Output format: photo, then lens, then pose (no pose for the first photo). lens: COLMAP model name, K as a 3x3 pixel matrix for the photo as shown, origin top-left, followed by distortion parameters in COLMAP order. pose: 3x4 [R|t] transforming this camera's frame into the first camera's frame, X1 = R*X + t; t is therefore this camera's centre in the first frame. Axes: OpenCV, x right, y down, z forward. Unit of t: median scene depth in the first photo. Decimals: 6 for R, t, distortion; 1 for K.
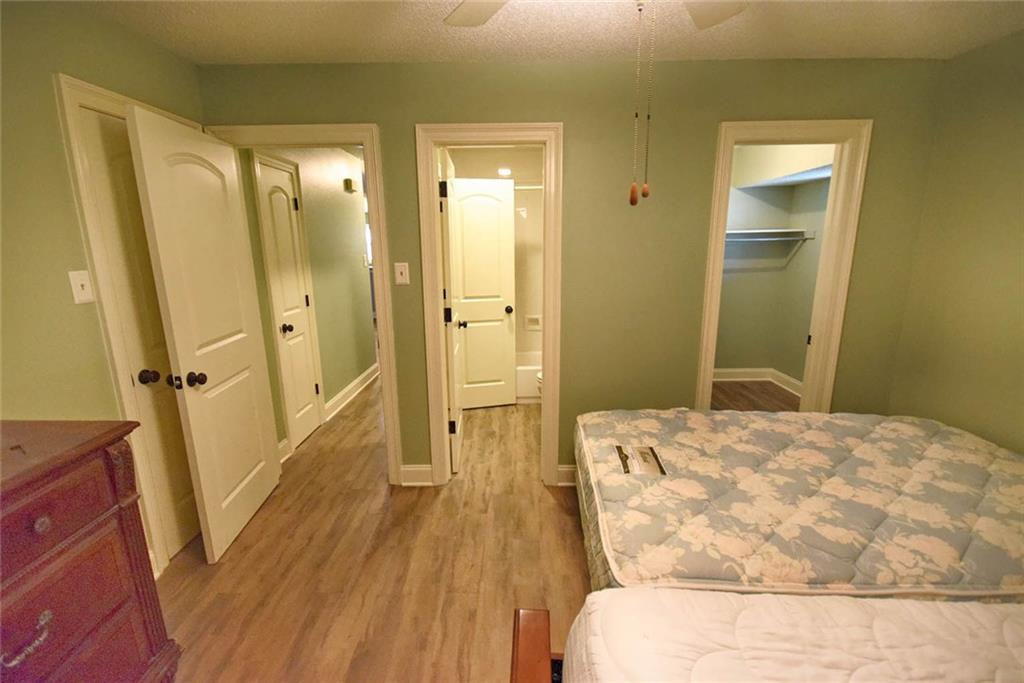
lens RADIAL K [[449.2, 0, 509.3], [0, 449.2, 346.0], [0, 0, 1]] dist [0.014657, -0.014395]
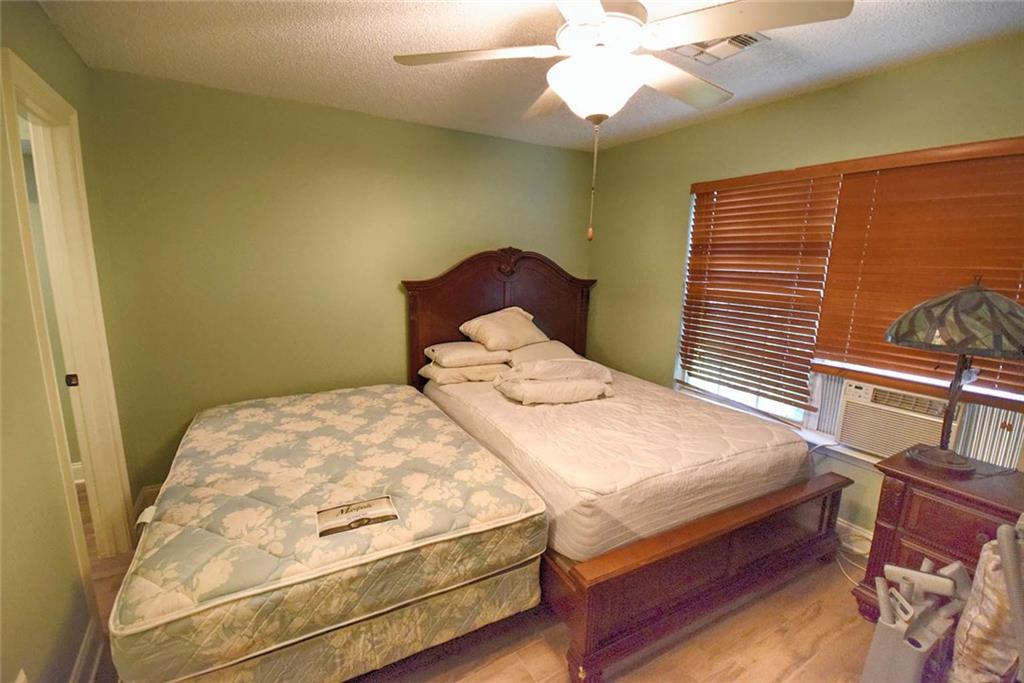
lens RADIAL K [[449.2, 0, 509.3], [0, 449.2, 346.0], [0, 0, 1]] dist [0.014657, -0.014395]
pose [[-0.515642, -0.162681, 0.841218, -0.503870], [0.180584, 0.939120, 0.292307, -0.233114], [-0.837557, 0.302637, -0.454872, 1.046714]]
